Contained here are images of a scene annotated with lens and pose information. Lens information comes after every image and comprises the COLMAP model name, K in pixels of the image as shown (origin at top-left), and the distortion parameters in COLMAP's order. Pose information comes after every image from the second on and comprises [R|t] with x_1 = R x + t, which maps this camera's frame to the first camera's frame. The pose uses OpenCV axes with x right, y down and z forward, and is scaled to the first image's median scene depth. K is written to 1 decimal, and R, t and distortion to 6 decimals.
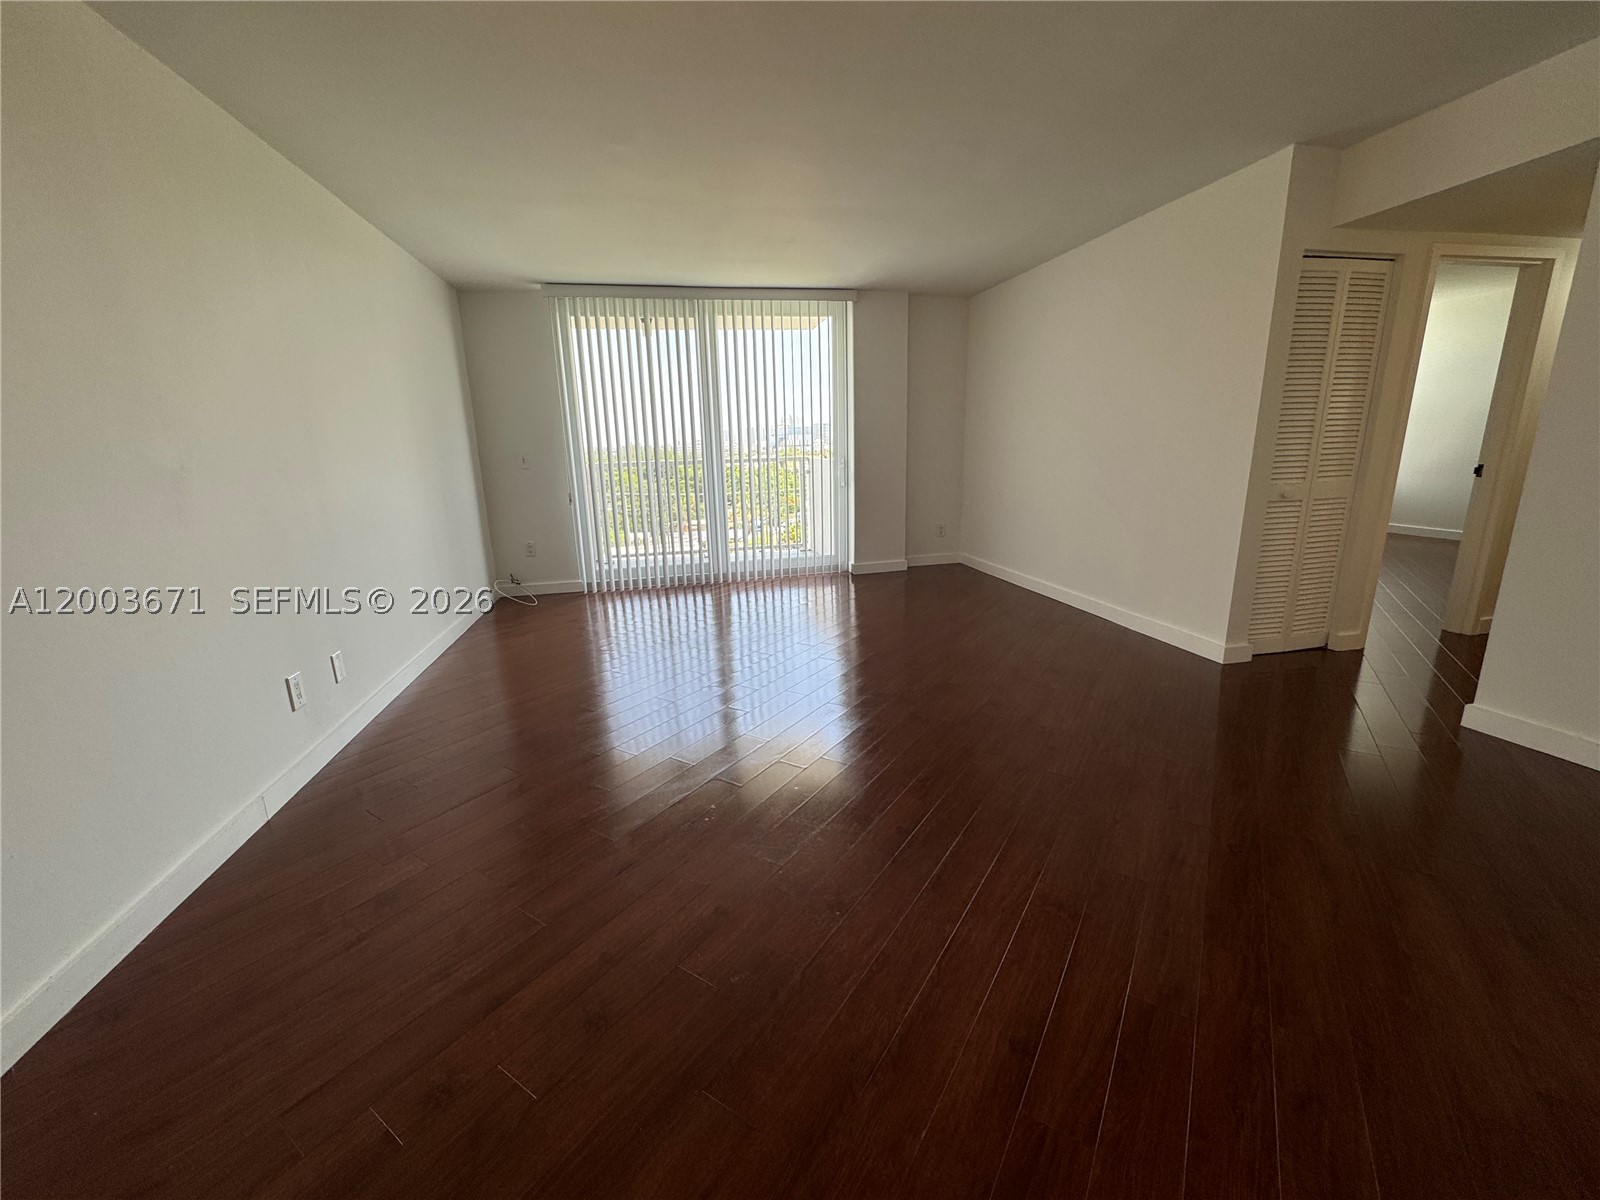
lens RADIAL K [[639.7, 0, 802.2], [0, 639.7, 604.3], [0, 0, 1]] dist [-0.003892, -0.000235]
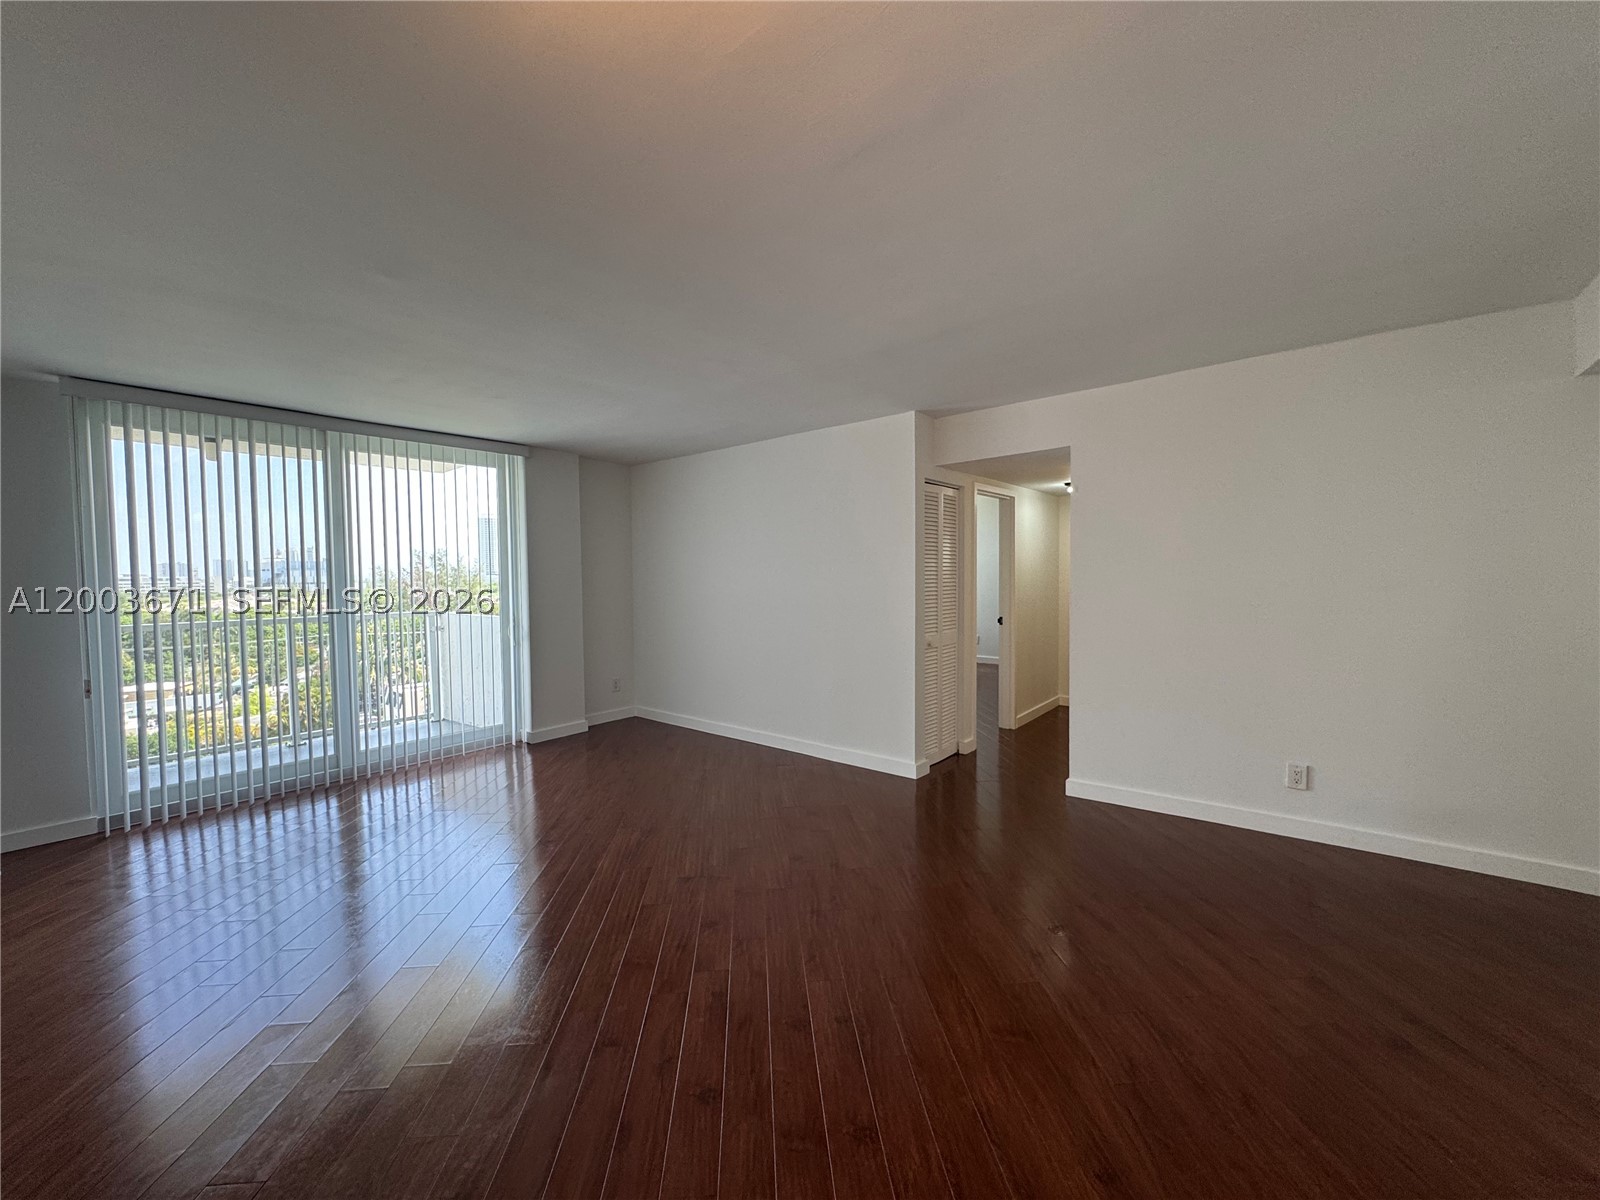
lens RADIAL K [[639.7, 0, 799.6], [0, 639.7, 596.2], [0, 0, 1]] dist [-0.003892, -0.000235]
pose [[0.794559, 0.000123, 0.607187, -0.173331], [0.137423, 0.974015, -0.180028, -0.037719], [-0.591431, 0.226485, 0.773895, 0.054017]]
